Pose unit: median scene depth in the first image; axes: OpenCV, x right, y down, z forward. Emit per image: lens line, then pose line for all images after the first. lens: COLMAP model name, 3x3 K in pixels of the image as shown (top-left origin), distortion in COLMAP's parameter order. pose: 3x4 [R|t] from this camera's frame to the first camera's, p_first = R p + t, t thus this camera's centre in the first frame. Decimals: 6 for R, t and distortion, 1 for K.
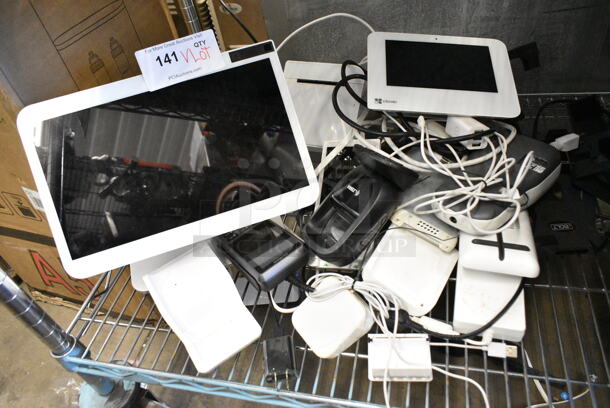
lens RADIAL K [[447.7, 0, 305.0], [0, 447.7, 204.0], [0, 0, 1]] dist [-0.000018, -0.000876]
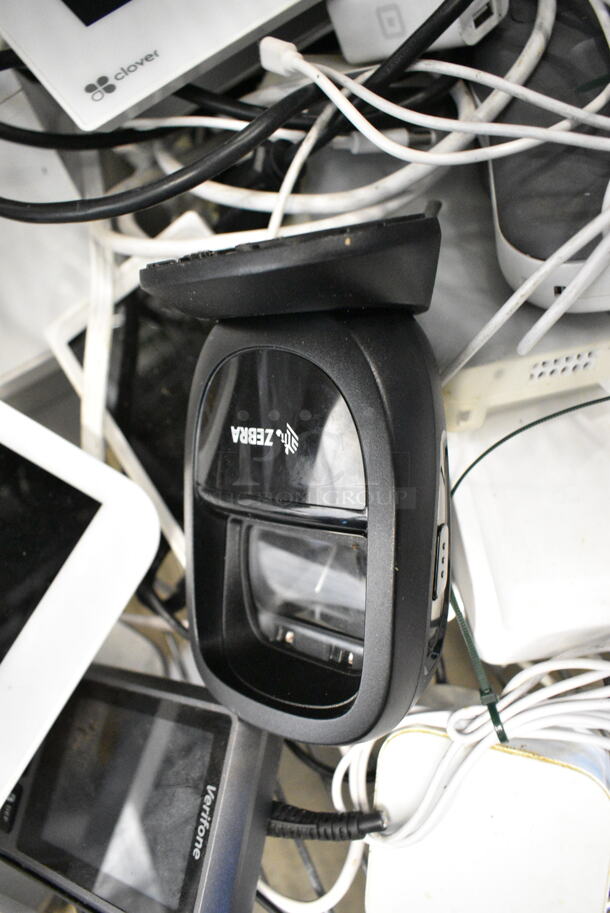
lens RADIAL K [[670.0, 0, 305.0], [0, 670.0, 456.5], [0, 0, 1]] dist [-0.000018, -0.000876]
pose [[0.753357, -0.639643, 0.152675, 0.055342], [0.604020, 0.764856, 0.223953, -0.079086], [-0.260024, -0.076498, 0.962567, 0.578854]]
